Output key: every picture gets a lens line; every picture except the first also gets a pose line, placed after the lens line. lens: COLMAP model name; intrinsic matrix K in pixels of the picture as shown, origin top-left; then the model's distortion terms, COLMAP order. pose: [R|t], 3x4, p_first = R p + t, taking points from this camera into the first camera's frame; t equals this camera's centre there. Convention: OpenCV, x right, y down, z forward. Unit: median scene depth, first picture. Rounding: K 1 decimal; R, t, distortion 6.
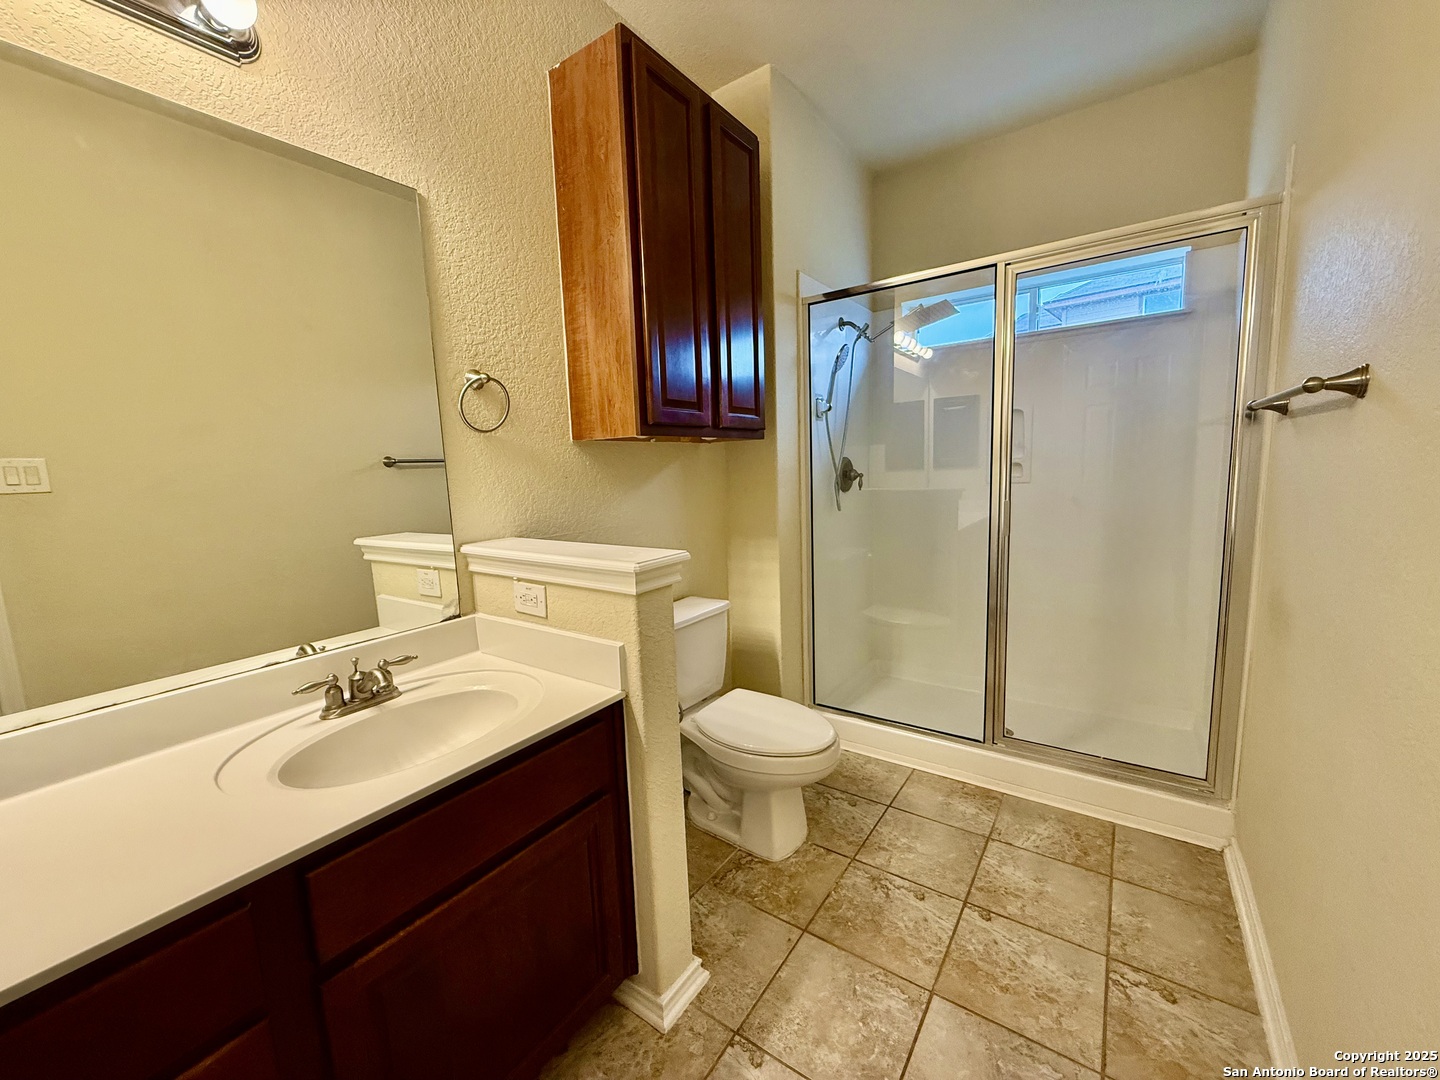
lens RADIAL K [[571.3, 0, 714.2], [0, 571.3, 539.5], [0, 0, 1]] dist [-0.002262, 0.000485]
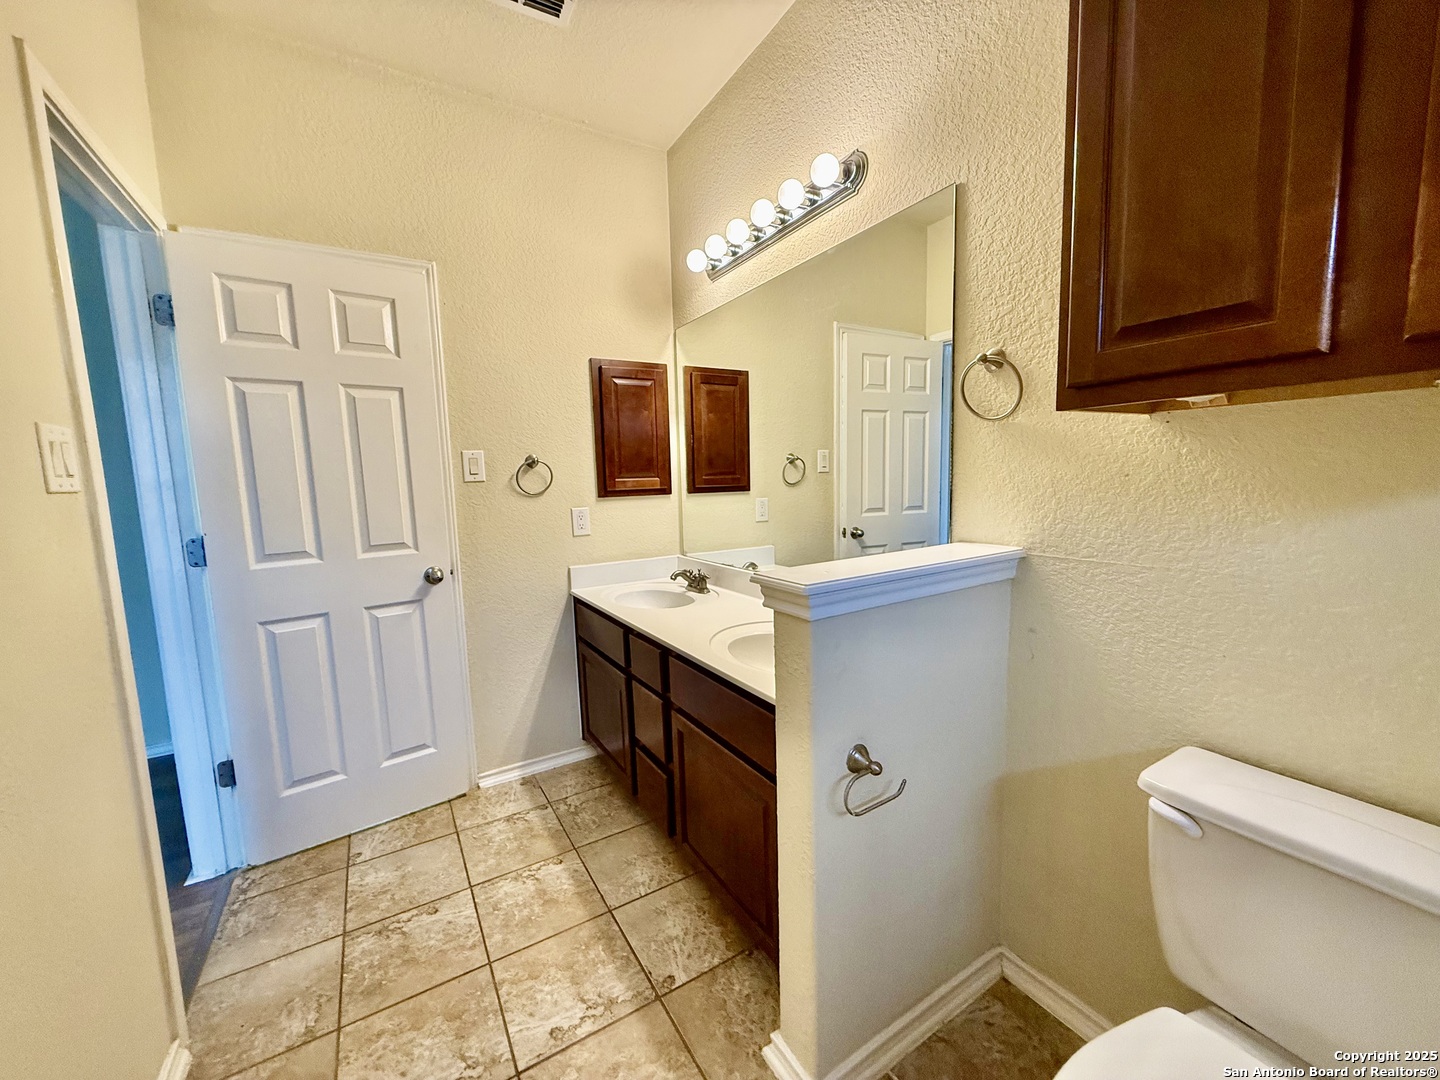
lens RADIAL K [[571.3, 0, 723.4], [0, 571.3, 541.5], [0, 0, 1]] dist [-0.002262, 0.000485]
pose [[-0.389455, 0.152790, -0.908284, 0.586509], [-0.079974, 0.976811, 0.198609, -0.154741], [0.917567, 0.149988, -0.368204, 0.983333]]
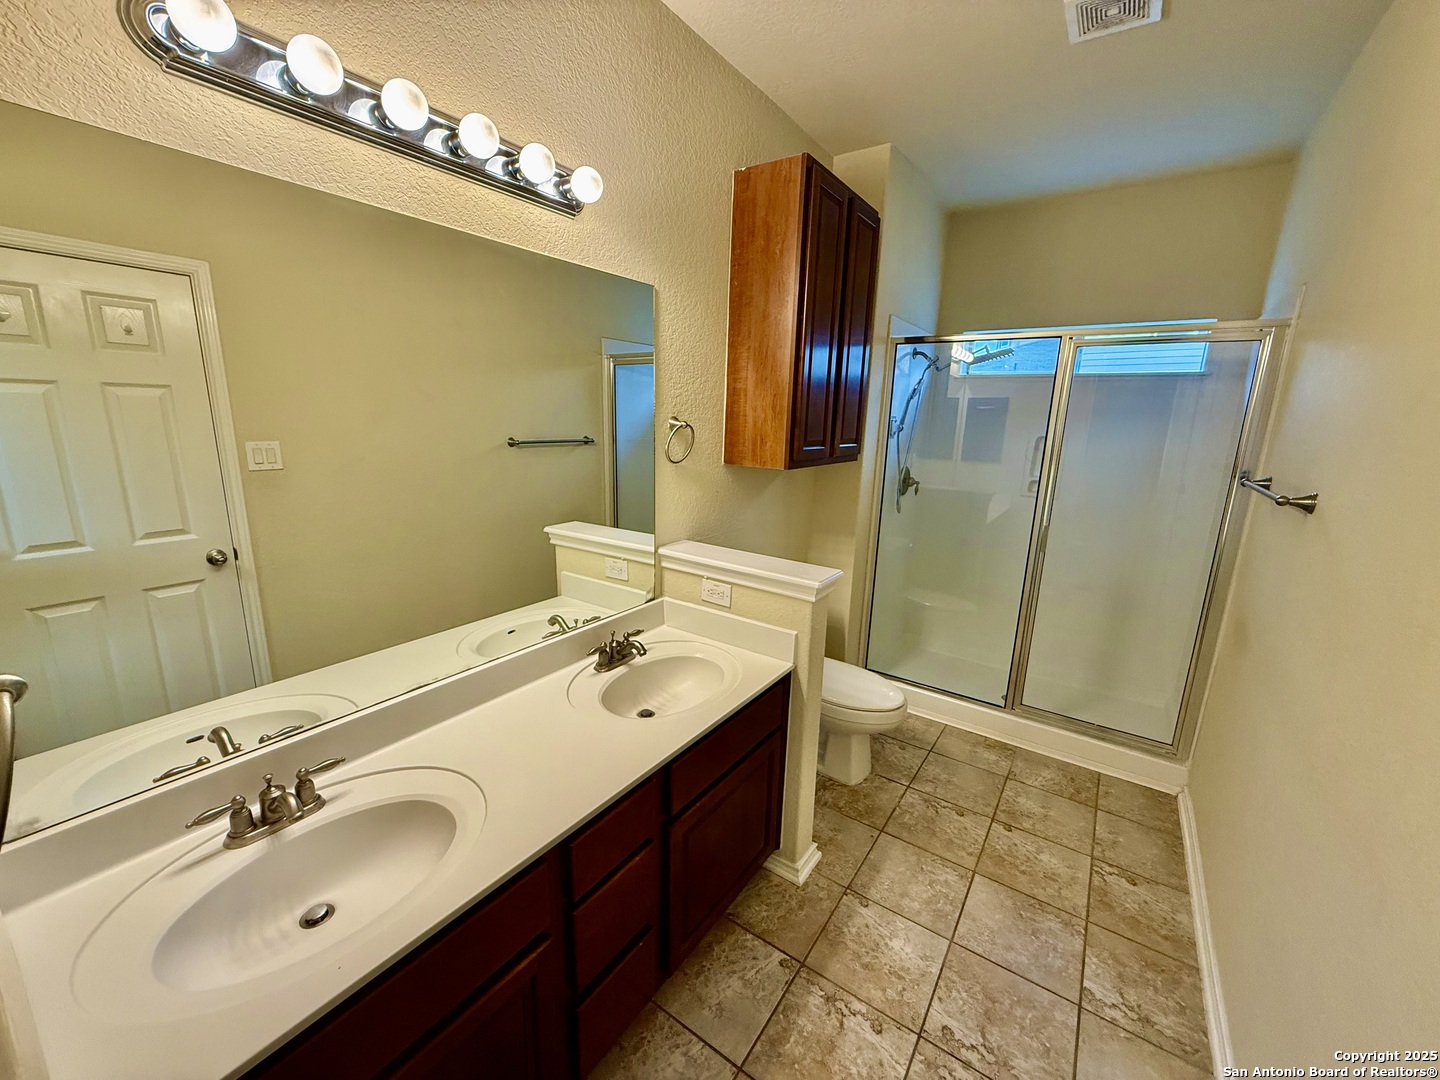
lens RADIAL K [[571.3, 0, 714.9], [0, 571.3, 540.0], [0, 0, 1]] dist [-0.002262, 0.000485]
pose [[0.997853, 0.062563, 0.019362, -0.334127], [-0.064060, 0.993880, 0.089988, -0.138220], [-0.013614, -0.091036, 0.995755, -0.348605]]
